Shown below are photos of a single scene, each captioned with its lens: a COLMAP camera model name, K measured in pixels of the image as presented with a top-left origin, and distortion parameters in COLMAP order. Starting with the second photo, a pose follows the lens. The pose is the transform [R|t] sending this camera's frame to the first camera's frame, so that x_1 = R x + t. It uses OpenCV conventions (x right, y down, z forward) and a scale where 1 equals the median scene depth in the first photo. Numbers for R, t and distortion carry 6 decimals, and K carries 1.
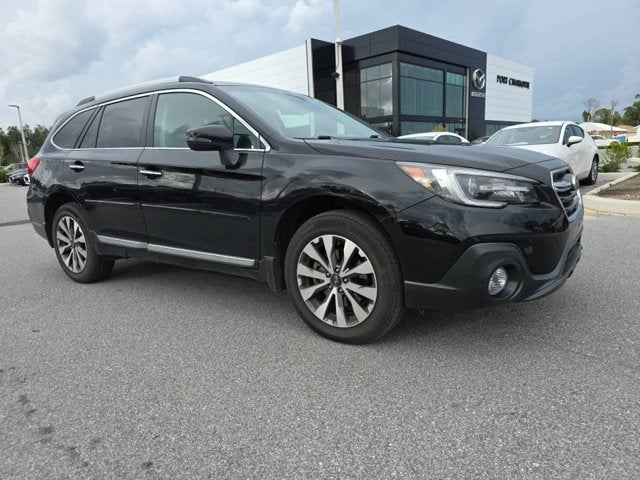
lens RADIAL K [[434.5, 0, 323.0], [0, 434.5, 238.3], [0, 0, 1]] dist [0.067602, -0.064300]
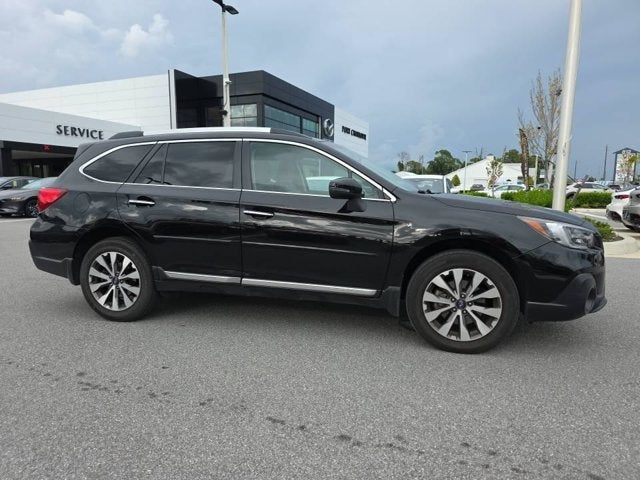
lens RADIAL K [[433.8, 0, 316.1], [0, 433.8, 239.5], [0, 0, 1]] dist [0.051191, -0.048219]
pose [[0.939008, 0.014325, 0.343597, -0.703639], [0.010582, 0.997455, -0.070505, -0.006432], [-0.343732, 0.069841, 0.936467, -0.064799]]
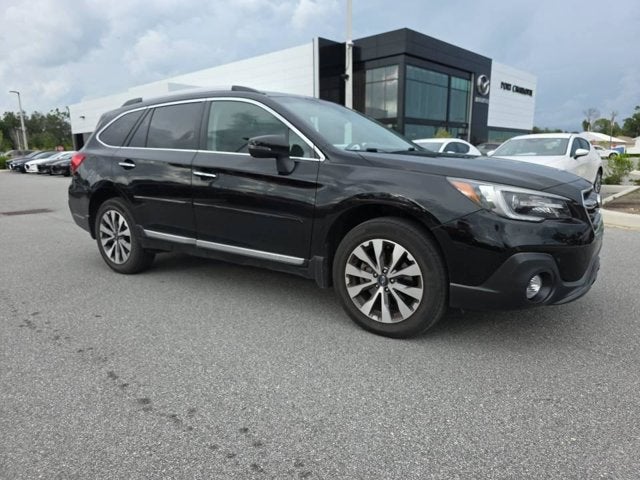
lens RADIAL K [[437.9, 0, 324.2], [0, 437.9, 241.8], [0, 0, 1]] dist [0.057184, -0.059744]
pose [[0.999182, 0.037874, 0.014190, -0.120170], [-0.038017, 0.999228, 0.009940, -0.006294], [-0.013803, -0.010471, 0.999850, -0.100389]]
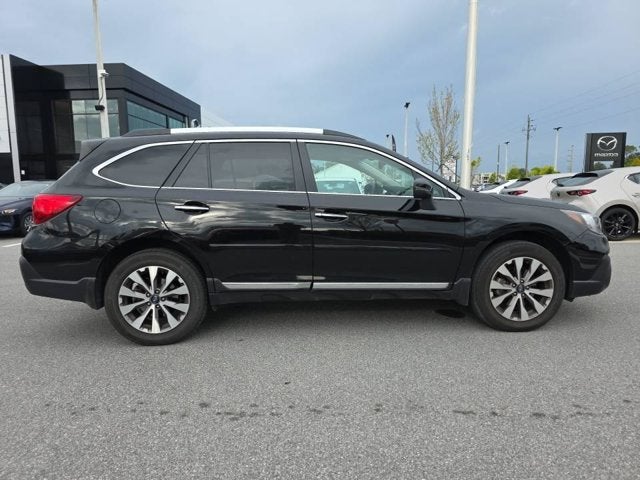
lens RADIAL K [[433.8, 0, 316.1], [0, 433.8, 239.5], [0, 0, 1]] dist [0.051191, -0.048219]
pose [[0.780557, -0.030844, 0.624323, -1.219797], [0.086888, 0.994439, -0.059503, -0.033623], [-0.619016, 0.100692, 0.778897, 0.225744]]
